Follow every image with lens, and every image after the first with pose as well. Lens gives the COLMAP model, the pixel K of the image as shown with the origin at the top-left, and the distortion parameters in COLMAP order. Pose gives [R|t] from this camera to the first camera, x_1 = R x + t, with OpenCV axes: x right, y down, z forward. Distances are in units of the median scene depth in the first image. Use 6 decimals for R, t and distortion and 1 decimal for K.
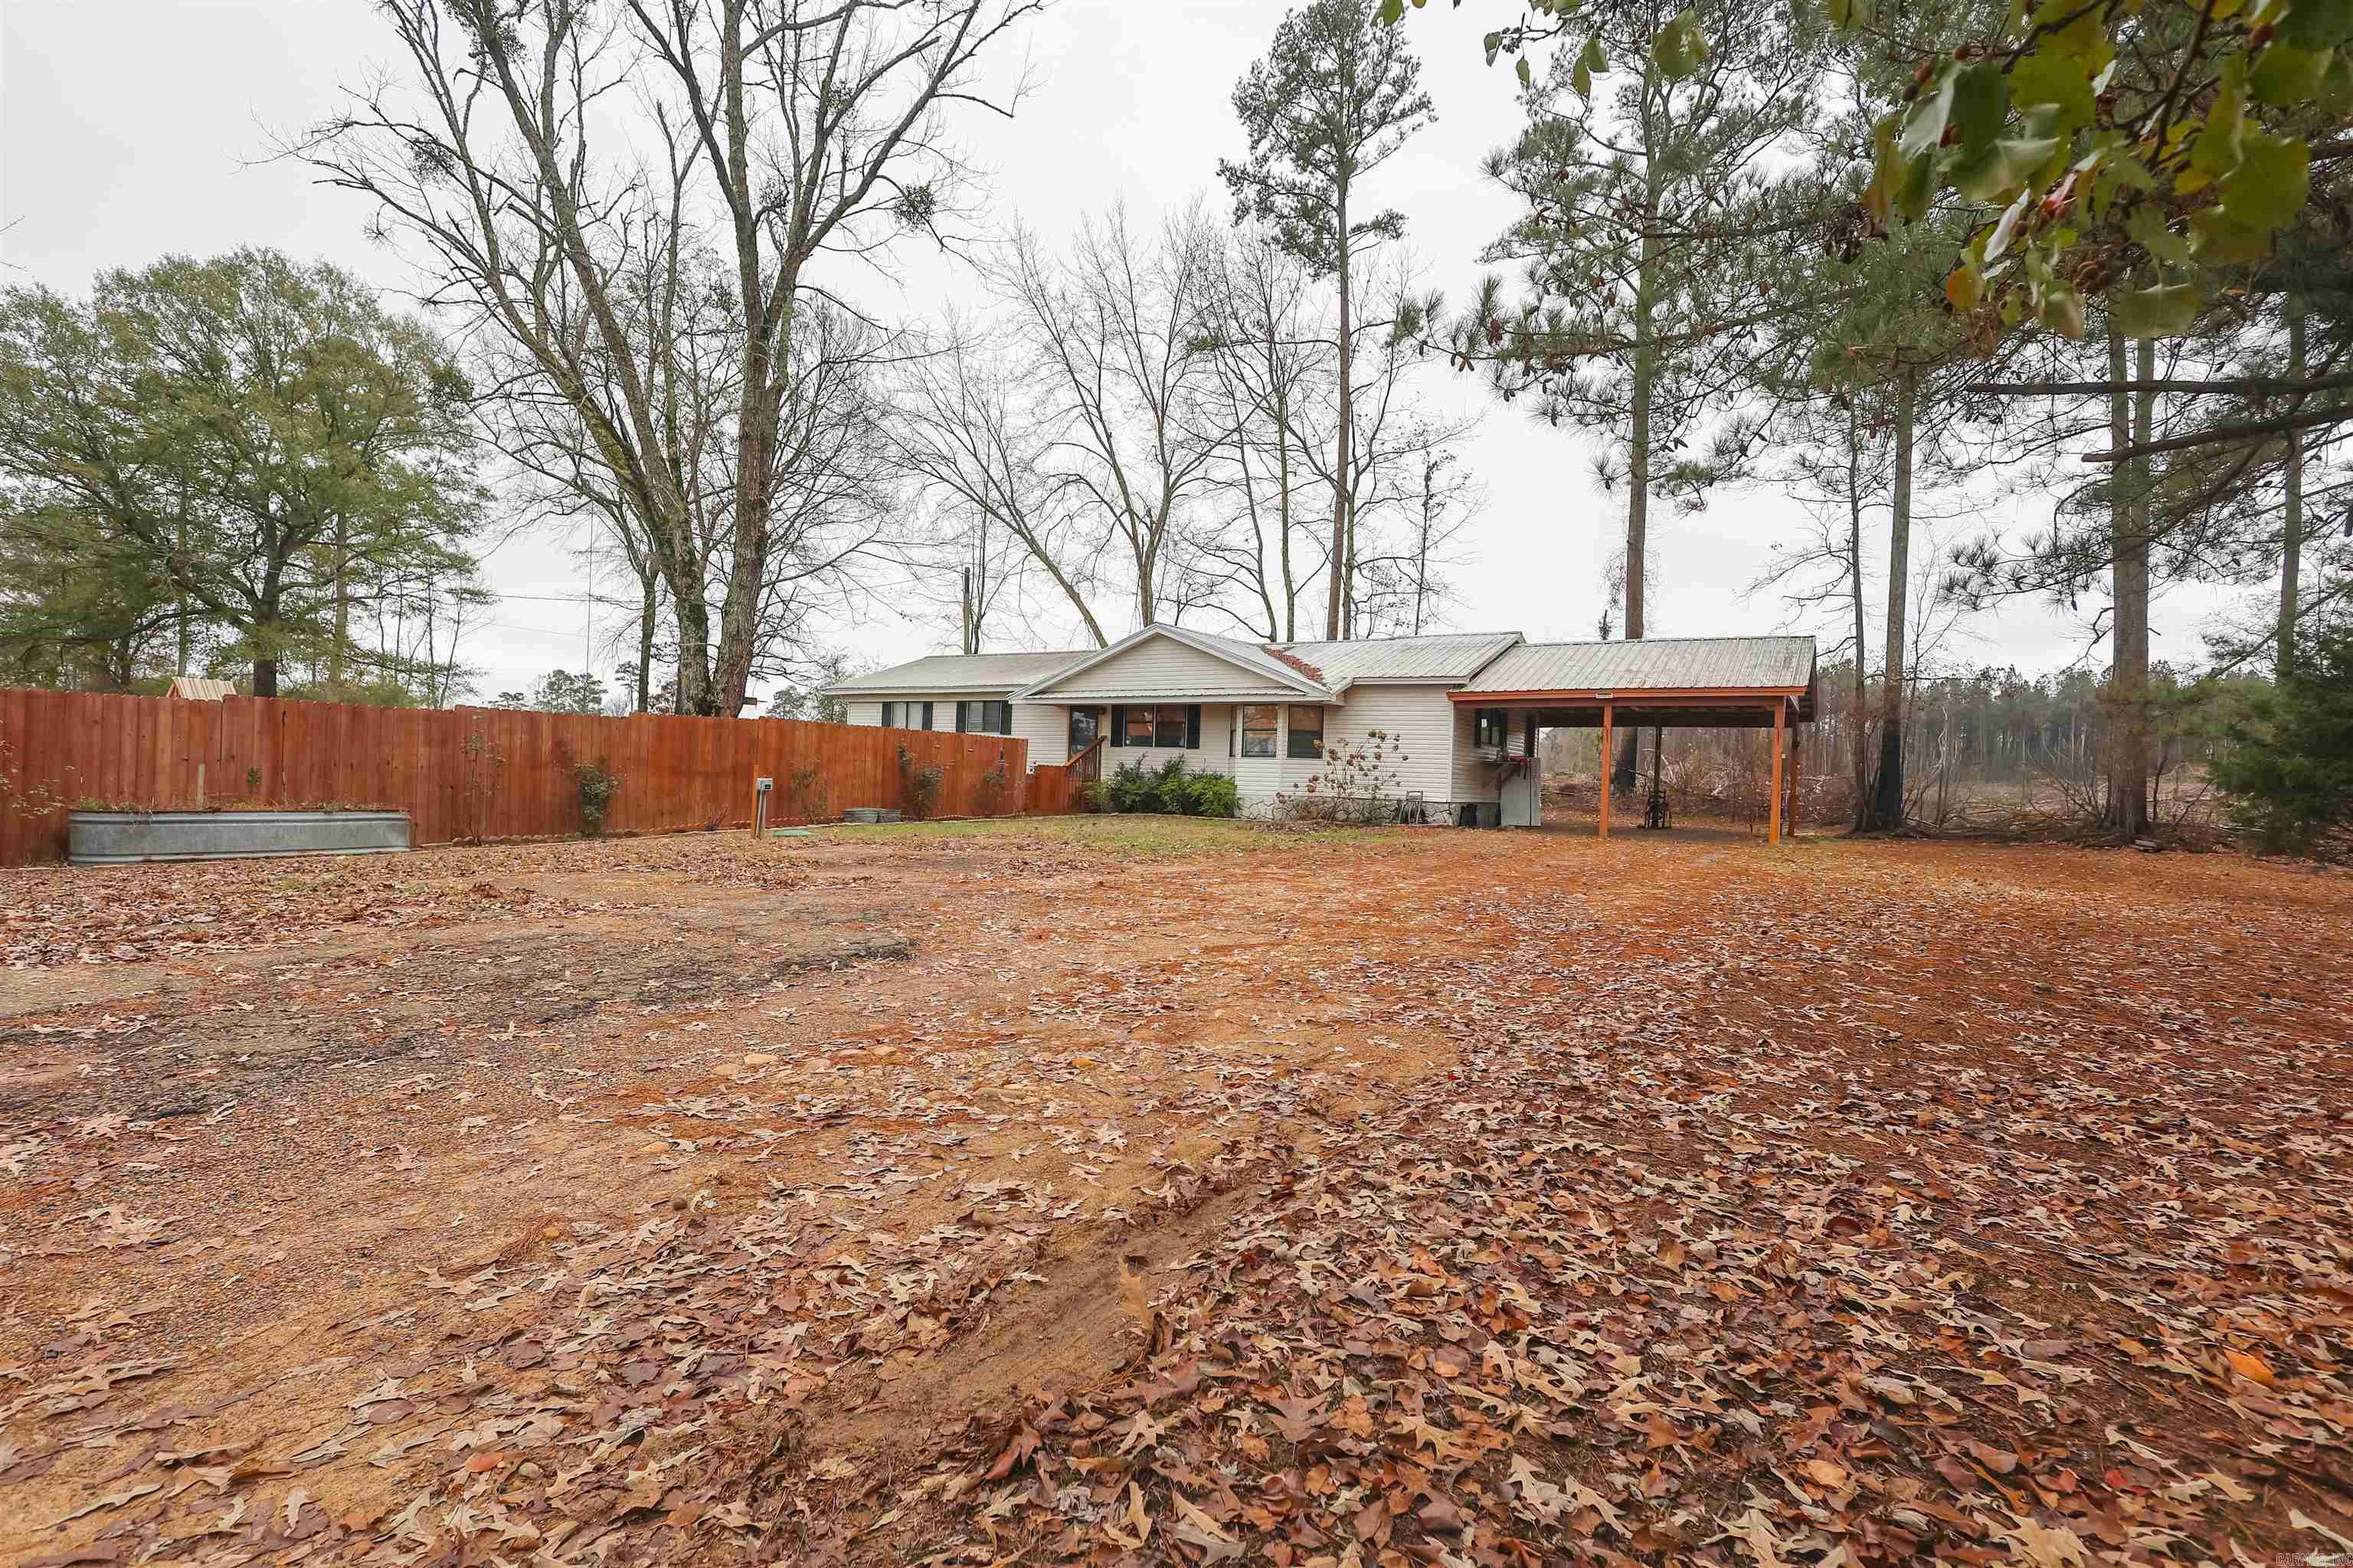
lens RADIAL K [[1092.1, 0, 1176.5], [0, 1092.1, 784.0], [0, 0, 1]] dist [0.002401, 0.000627]
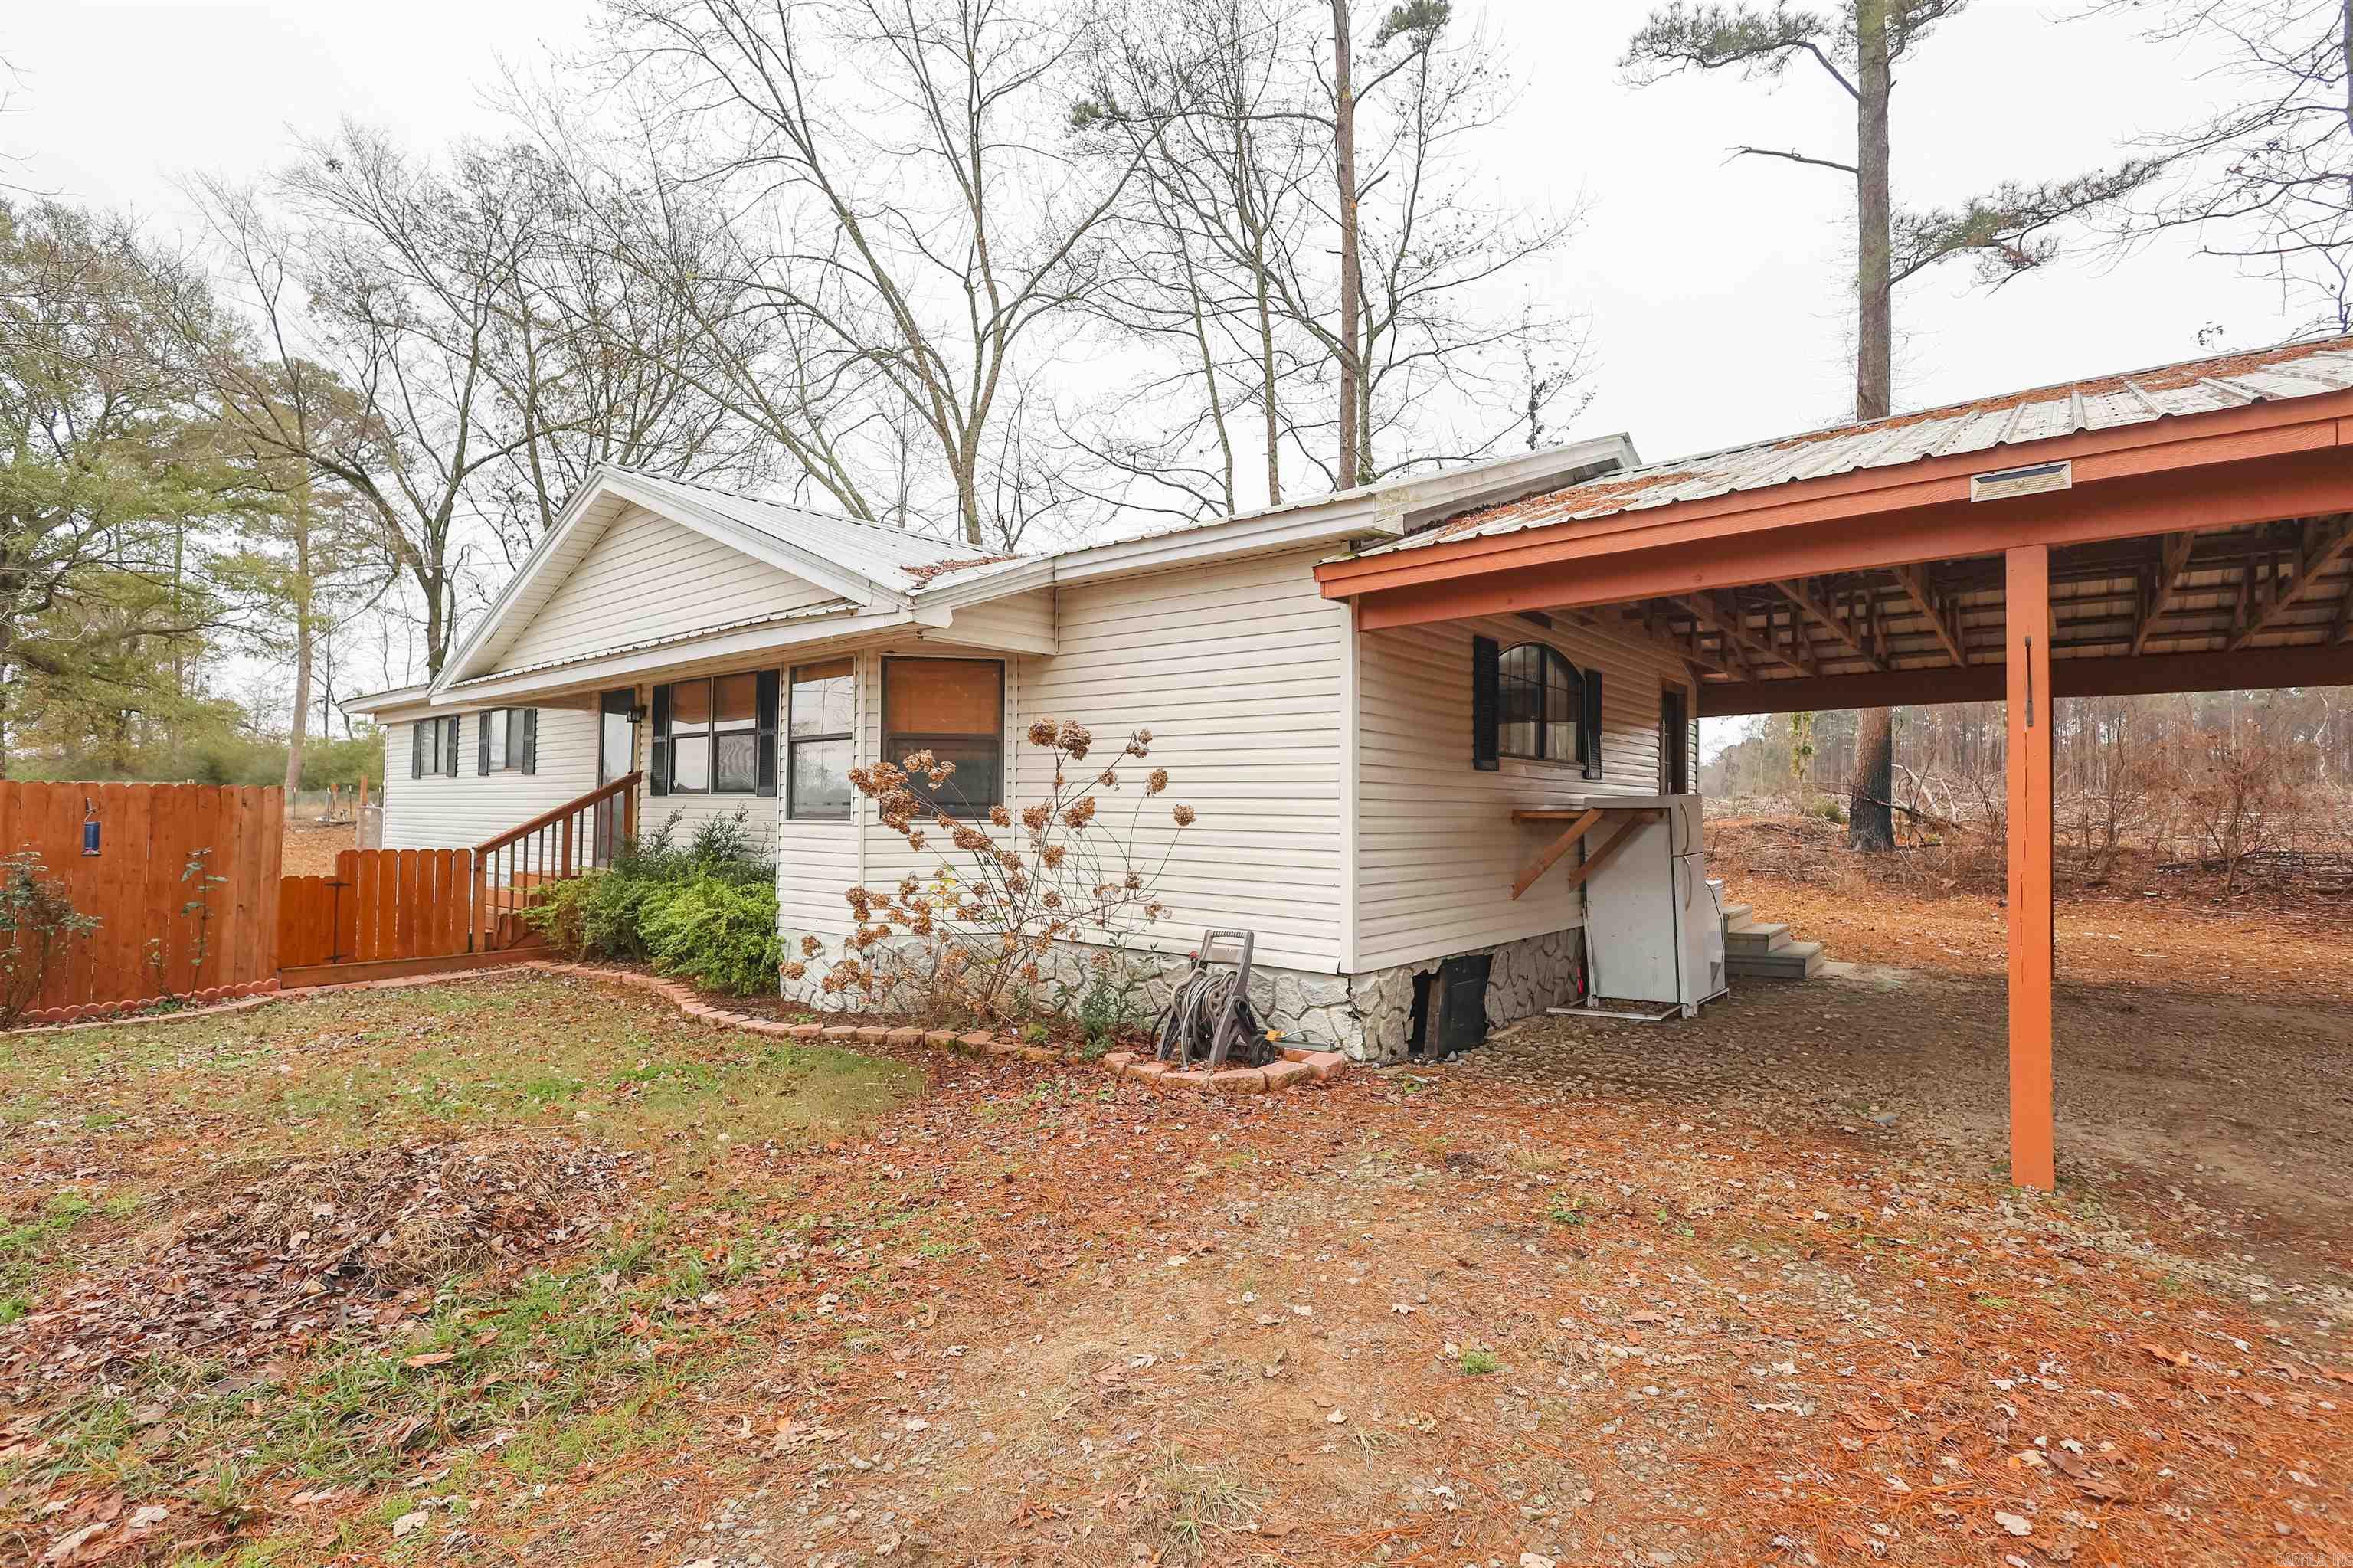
lens RADIAL K [[1092.1, 0, 1176.5], [0, 1092.1, 784.0], [0, 0, 1]] dist [0.002401, 0.000627]
pose [[0.990284, -0.030330, -0.135711, 0.204981], [0.026005, 0.999099, -0.033526, -0.018838], [0.136605, 0.029671, 0.990181, 0.604019]]
